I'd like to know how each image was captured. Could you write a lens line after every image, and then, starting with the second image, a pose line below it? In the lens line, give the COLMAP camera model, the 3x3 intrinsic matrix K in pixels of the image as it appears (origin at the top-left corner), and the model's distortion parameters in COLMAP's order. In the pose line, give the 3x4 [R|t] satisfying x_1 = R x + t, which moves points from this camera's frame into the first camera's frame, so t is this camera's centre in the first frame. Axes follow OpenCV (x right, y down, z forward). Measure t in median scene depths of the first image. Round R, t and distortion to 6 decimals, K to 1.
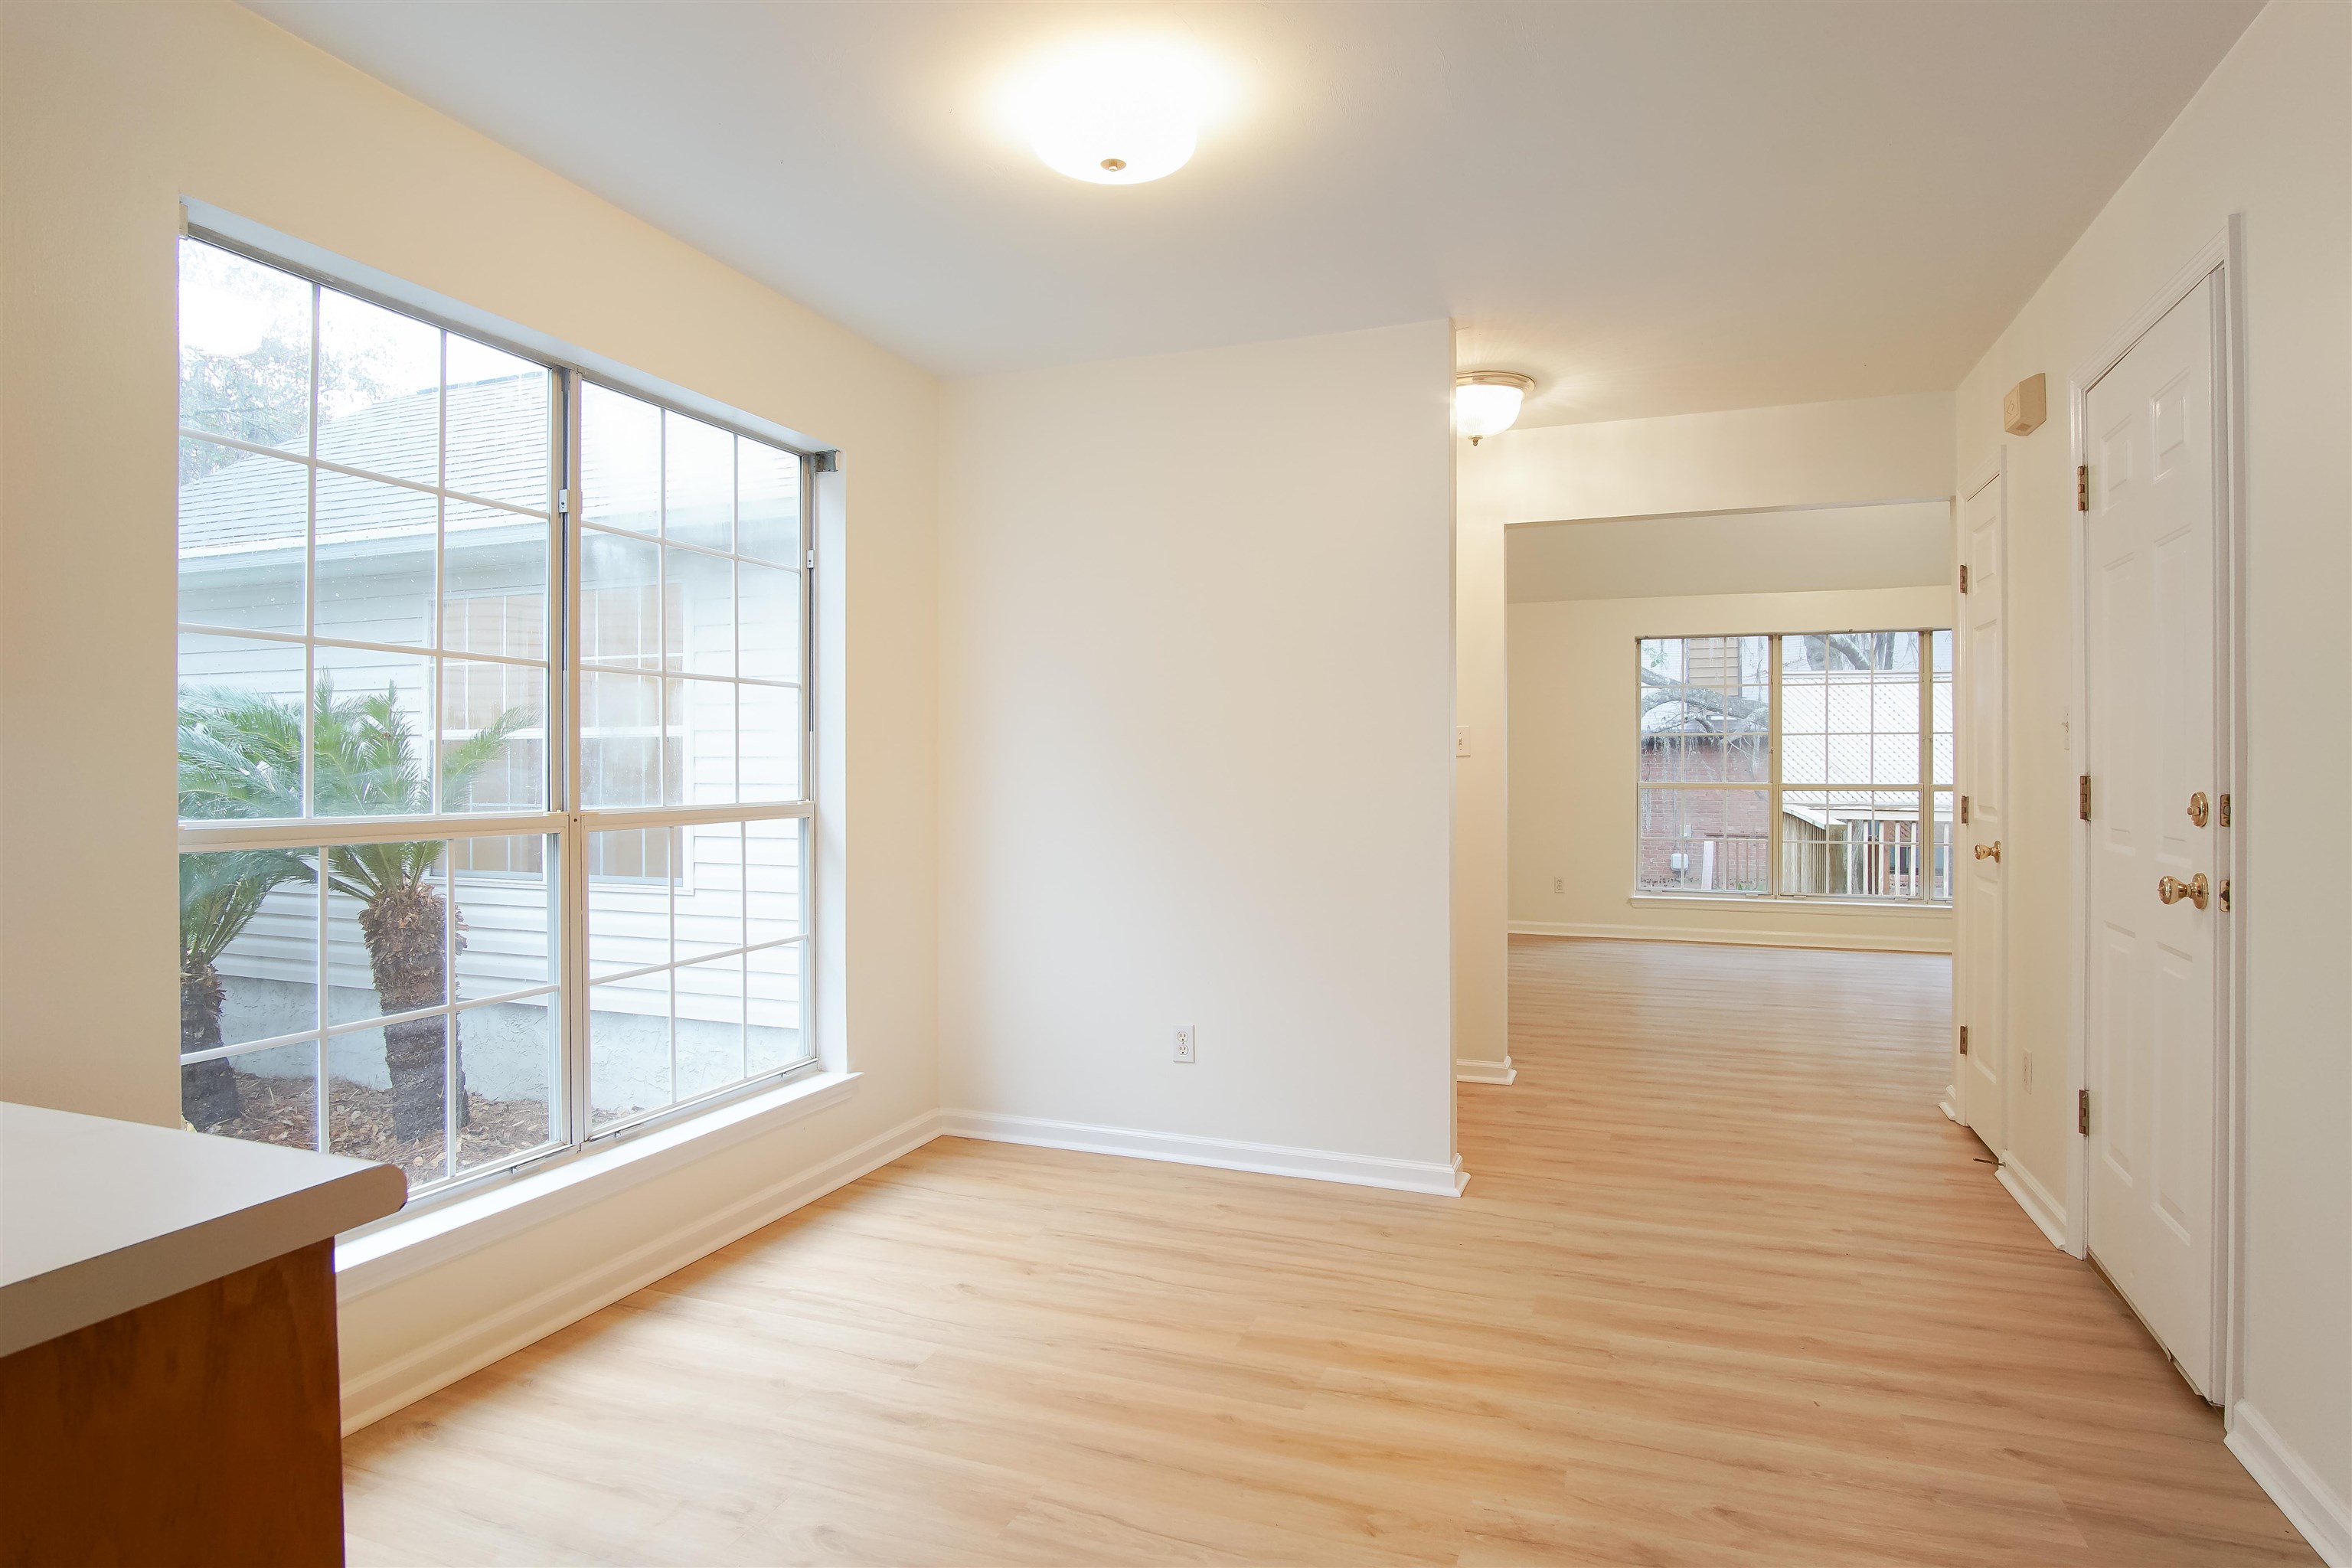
lens RADIAL K [[1279.4, 0, 1144.8], [0, 1279.4, 778.0], [0, 0, 1]] dist [-0.033671, 0.018748]
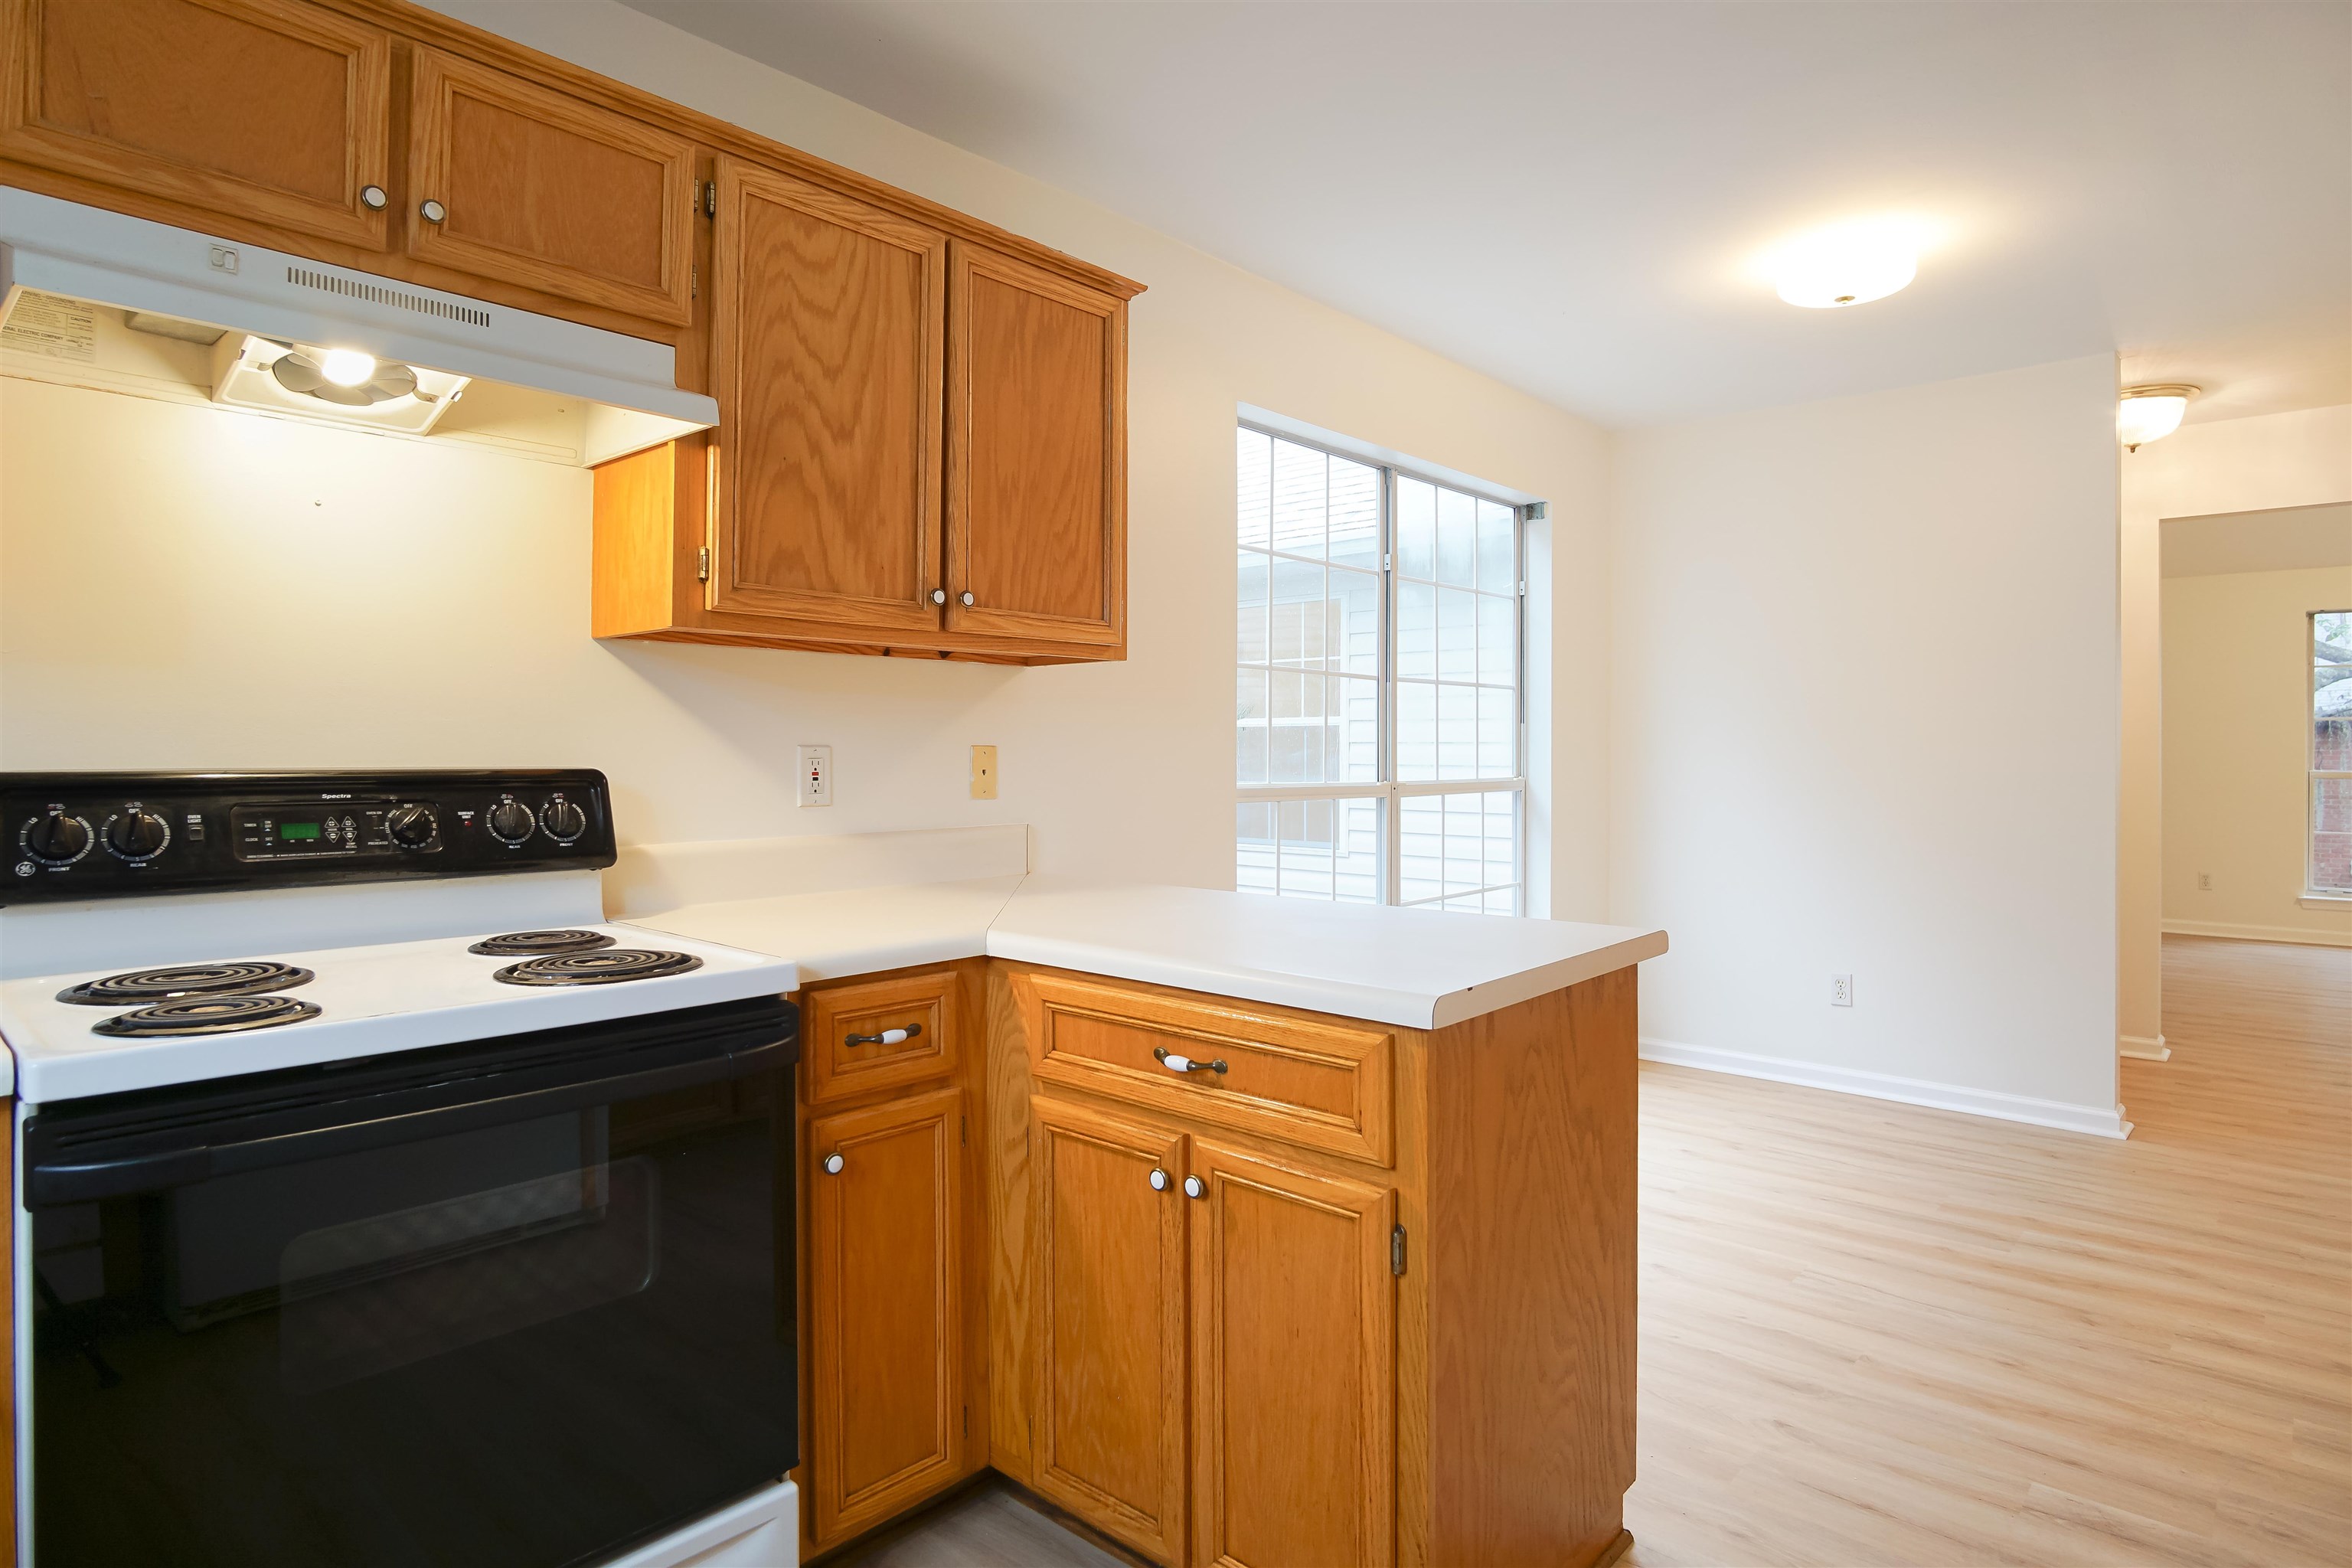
lens RADIAL K [[1271.5, 0, 1169.1], [0, 1271.5, 753.8], [0, 0, 1]] dist [-0.032380, 0.009623]
pose [[0.933453, 0.003799, -0.358680, -0.141869], [-0.006236, 0.999965, -0.005637, 0.003183], [0.358646, 0.007499, 0.933444, -0.320069]]
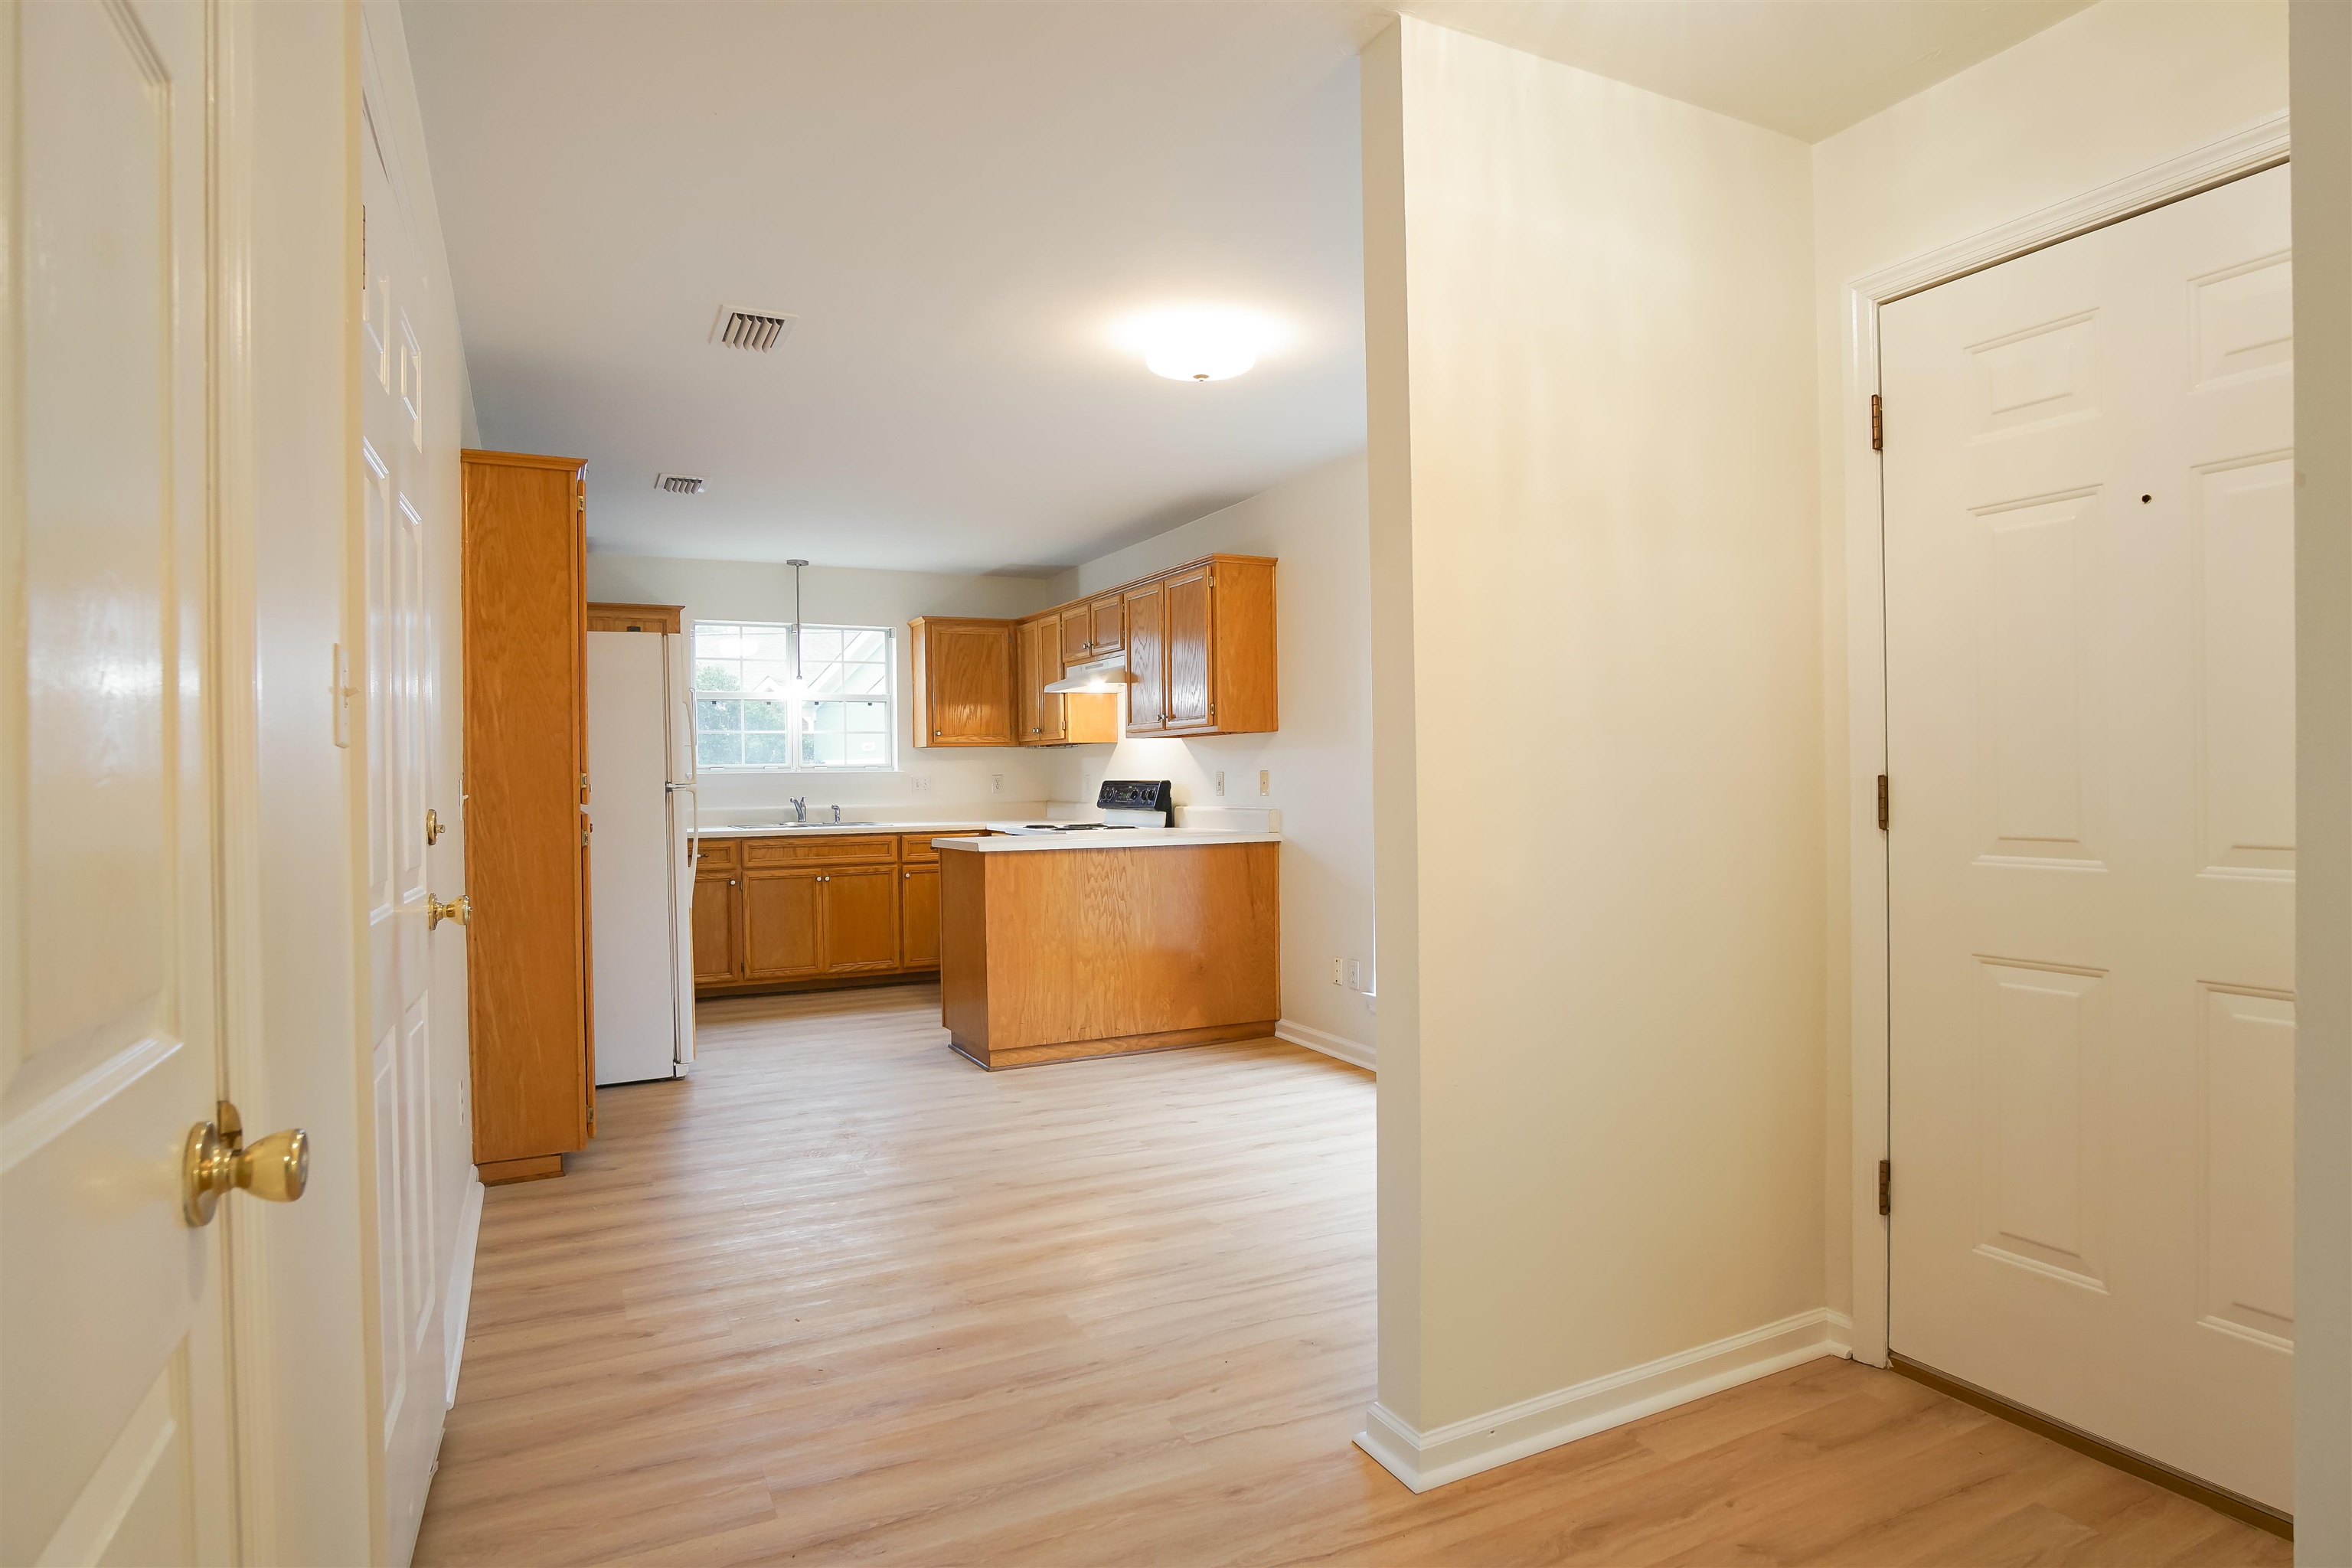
lens RADIAL K [[1242.8, 0, 1166.4], [0, 1242.8, 786.9], [0, 0, 1]] dist [-0.029663, 0.000576]
pose [[-0.666318, 0.015559, -0.745506, 0.742269], [0.009210, 0.999878, 0.012636, -0.005009], [0.745611, 0.001553, -0.666380, 1.303791]]
